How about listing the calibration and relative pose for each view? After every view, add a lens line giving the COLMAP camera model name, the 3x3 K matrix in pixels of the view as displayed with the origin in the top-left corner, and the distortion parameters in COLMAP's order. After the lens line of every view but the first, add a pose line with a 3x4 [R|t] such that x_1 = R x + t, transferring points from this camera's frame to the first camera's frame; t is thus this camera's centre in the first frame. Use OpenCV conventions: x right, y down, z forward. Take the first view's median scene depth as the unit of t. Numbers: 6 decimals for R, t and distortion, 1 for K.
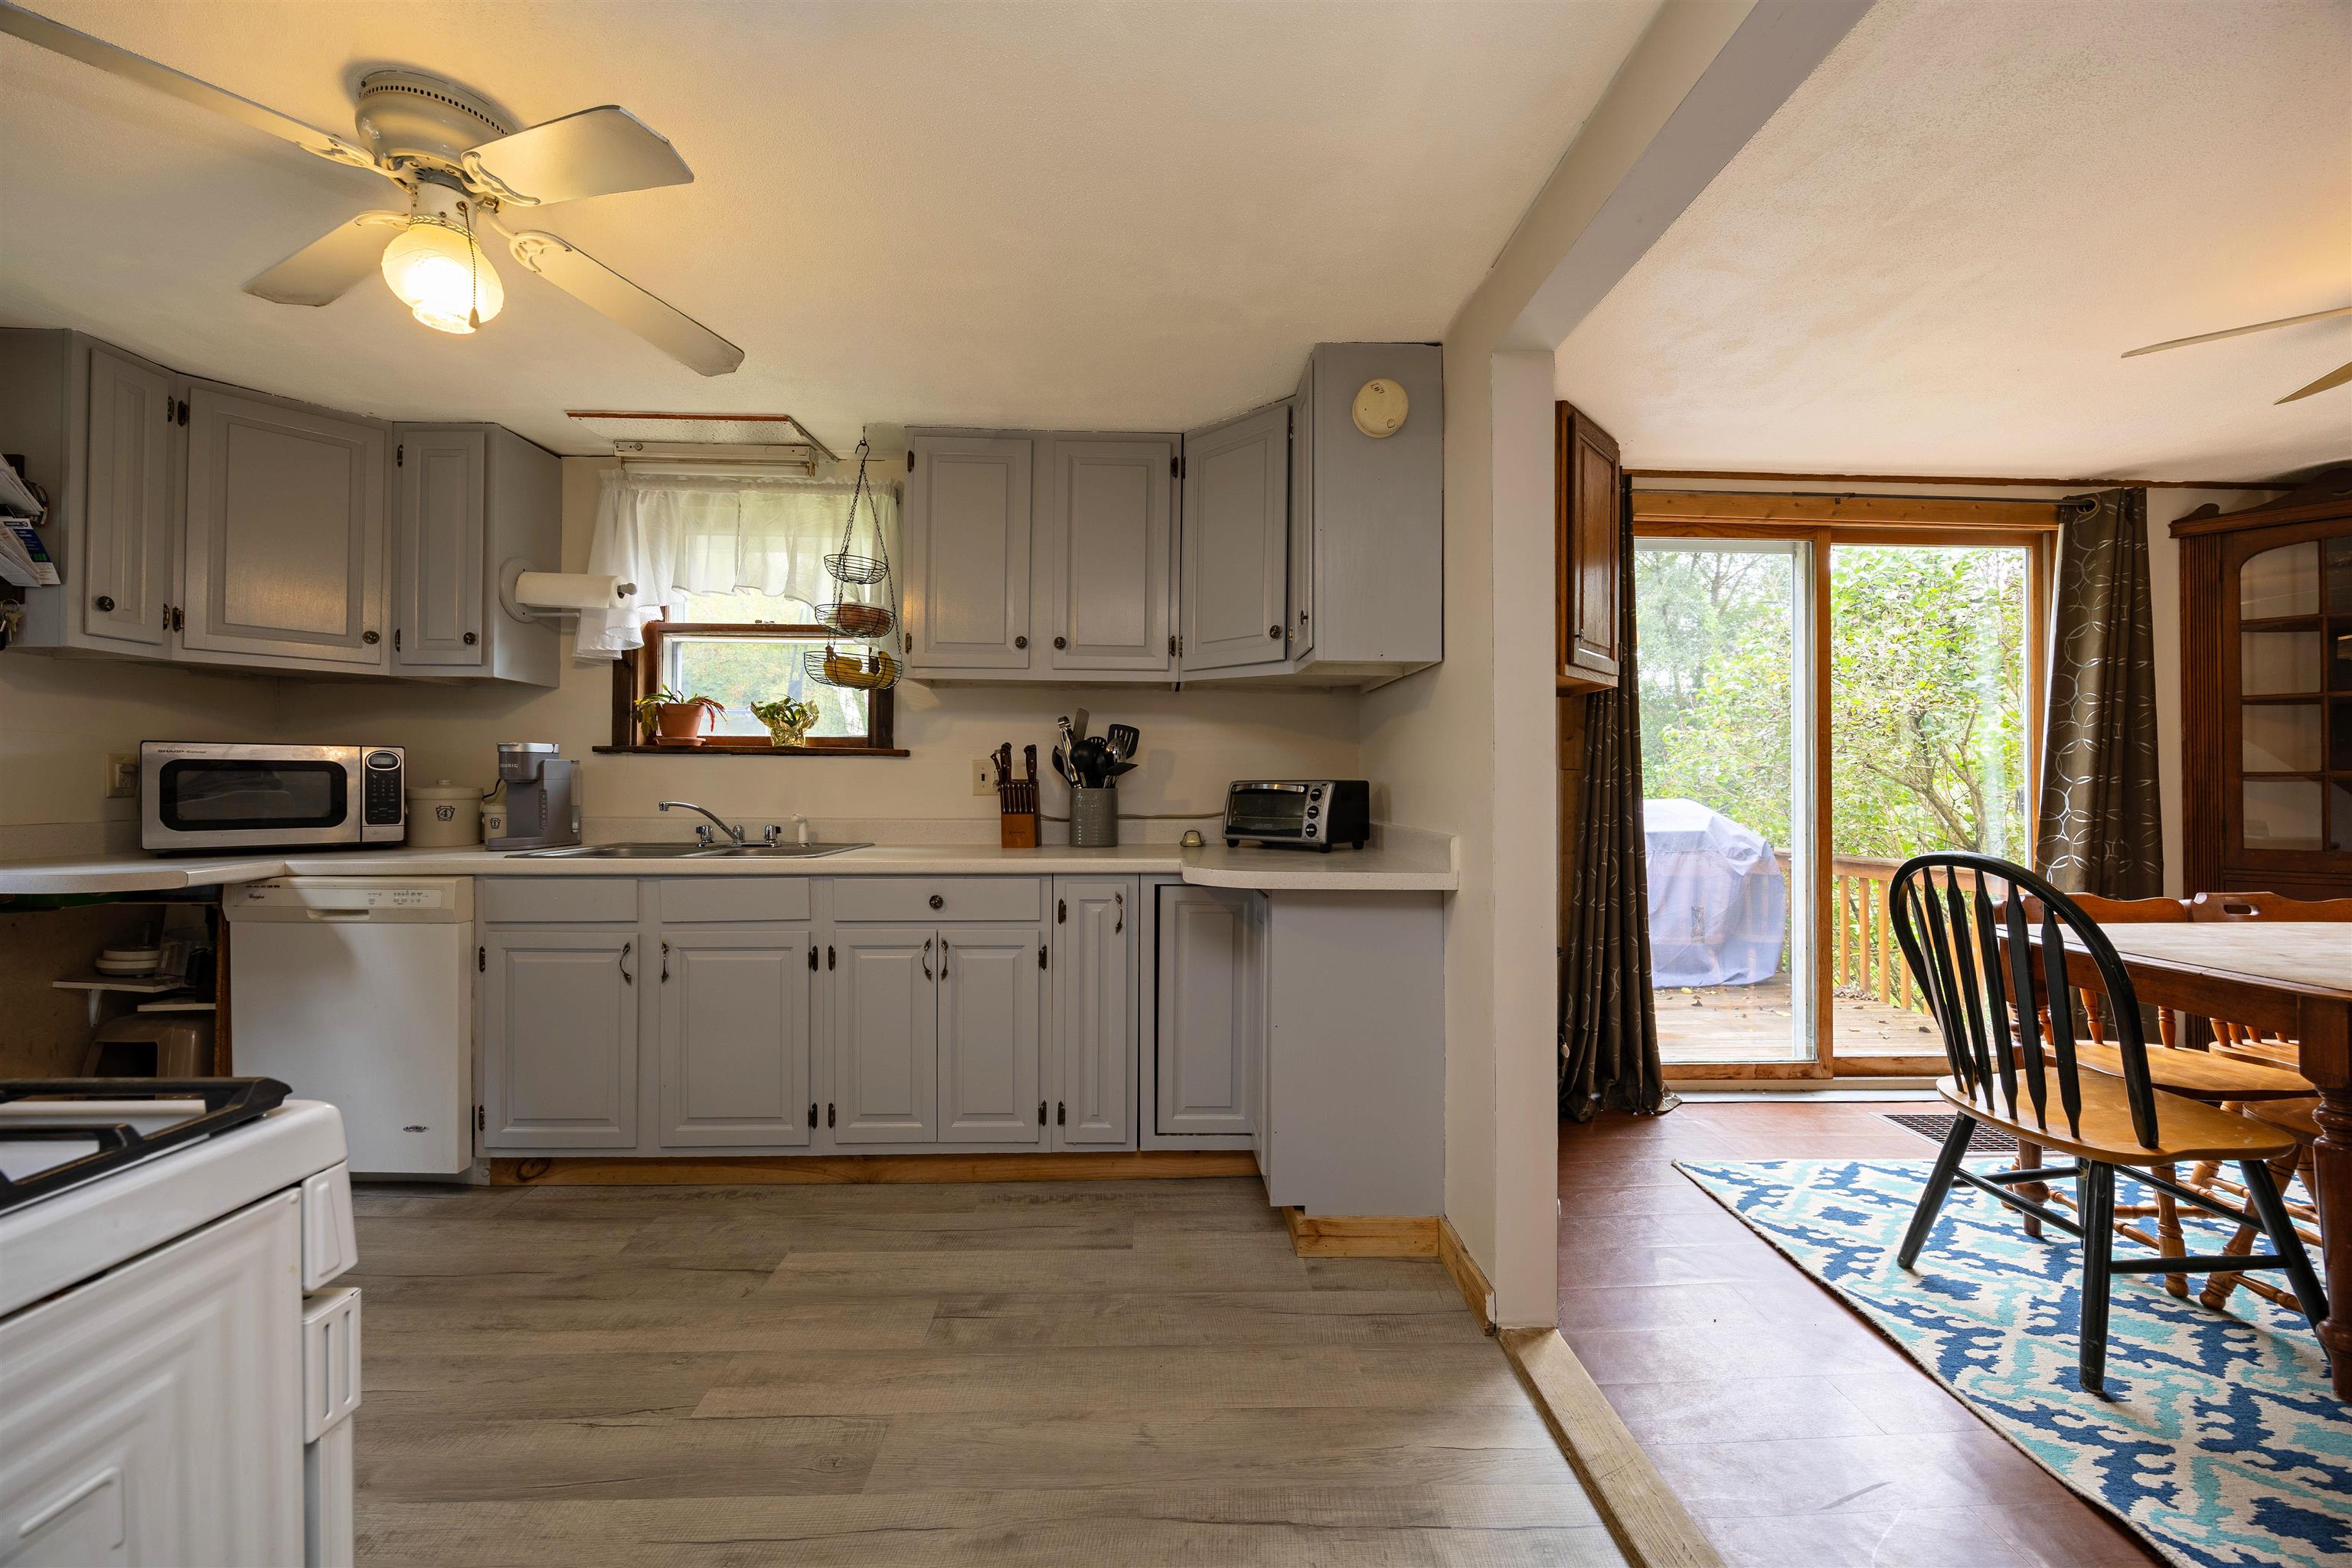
lens RADIAL K [[895.1, 0, 1177.7], [0, 895.1, 784.4], [0, 0, 1]] dist [-0.005737, 0.000968]
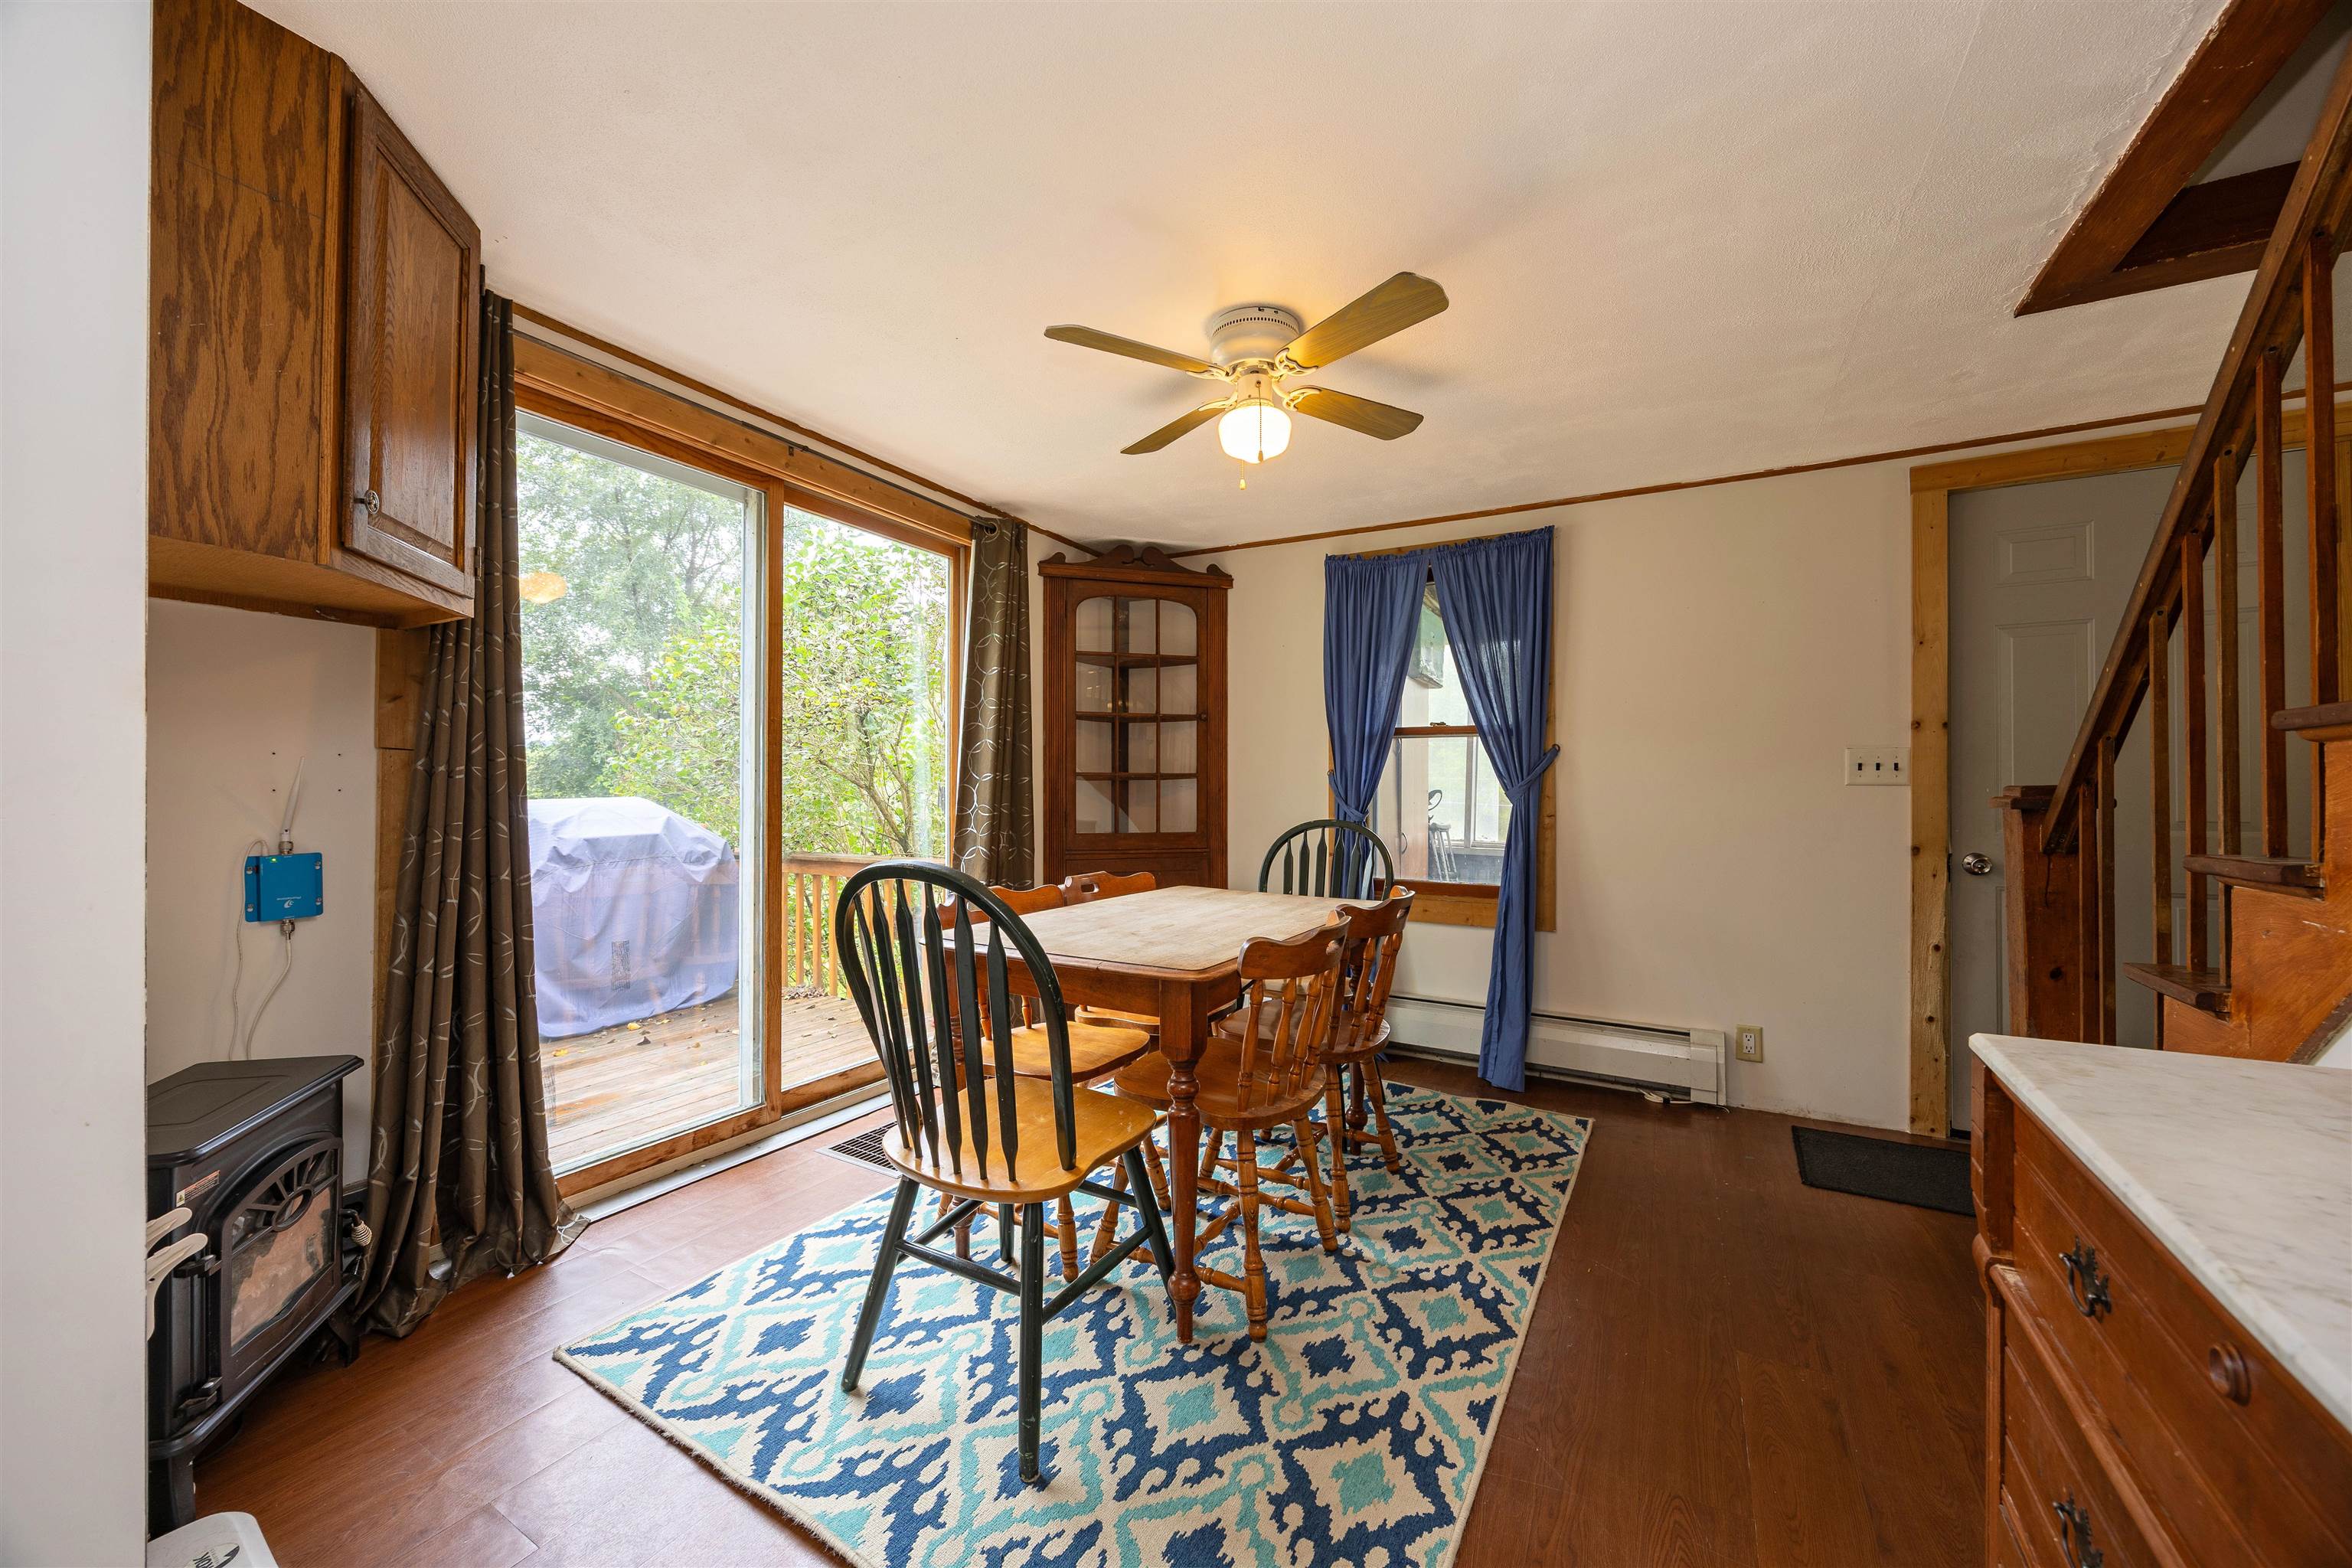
lens RADIAL K [[895.1, 0, 1182.6], [0, 895.1, 783.7], [0, 0, 1]] dist [-0.005737, 0.000968]
pose [[0.506837, 0.005994, 0.862021, 0.214200], [-0.007233, 0.999970, -0.002701, 0.005059], [-0.862011, -0.004866, 0.506865, 0.264767]]
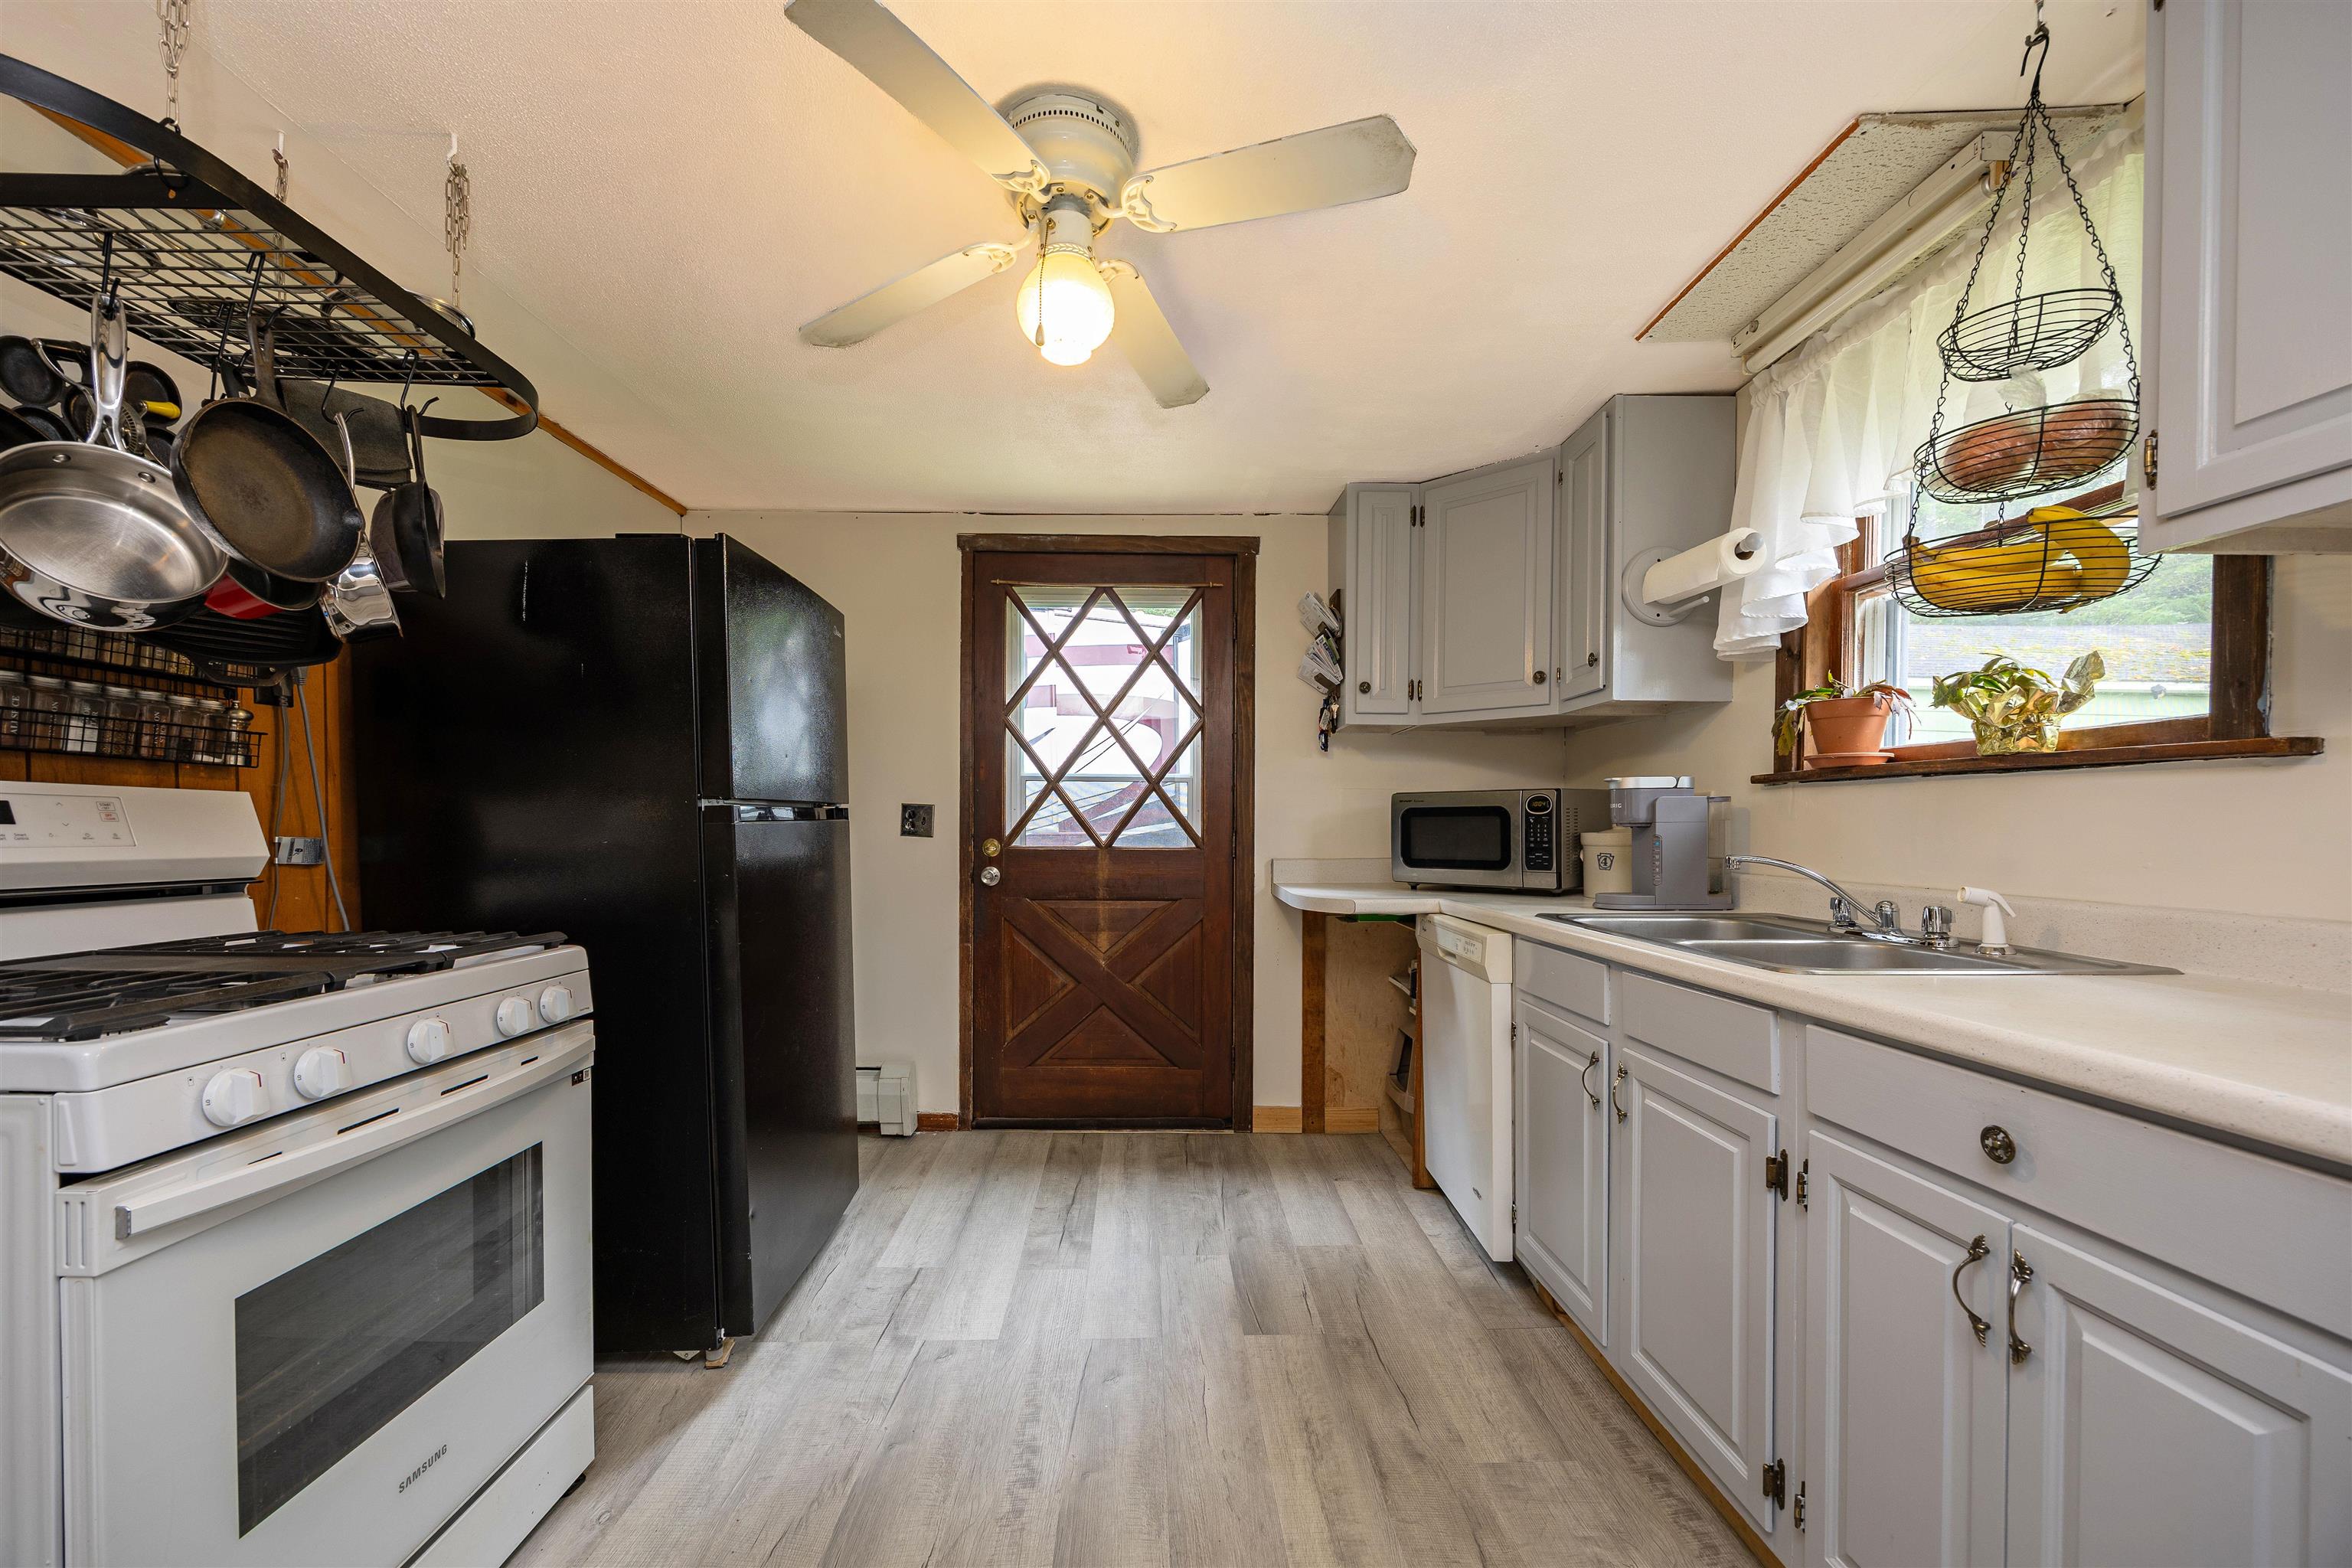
lens RADIAL K [[918.2, 0, 1154.4], [0, 918.2, 838.3], [0, 0, 1]] dist [-0.001362, -0.000236]
pose [[-0.018527, 0.010594, -0.999772, 0.102151], [-0.001831, 0.999942, 0.010630, 0.000634], [0.999827, 0.002028, -0.018507, 0.582798]]
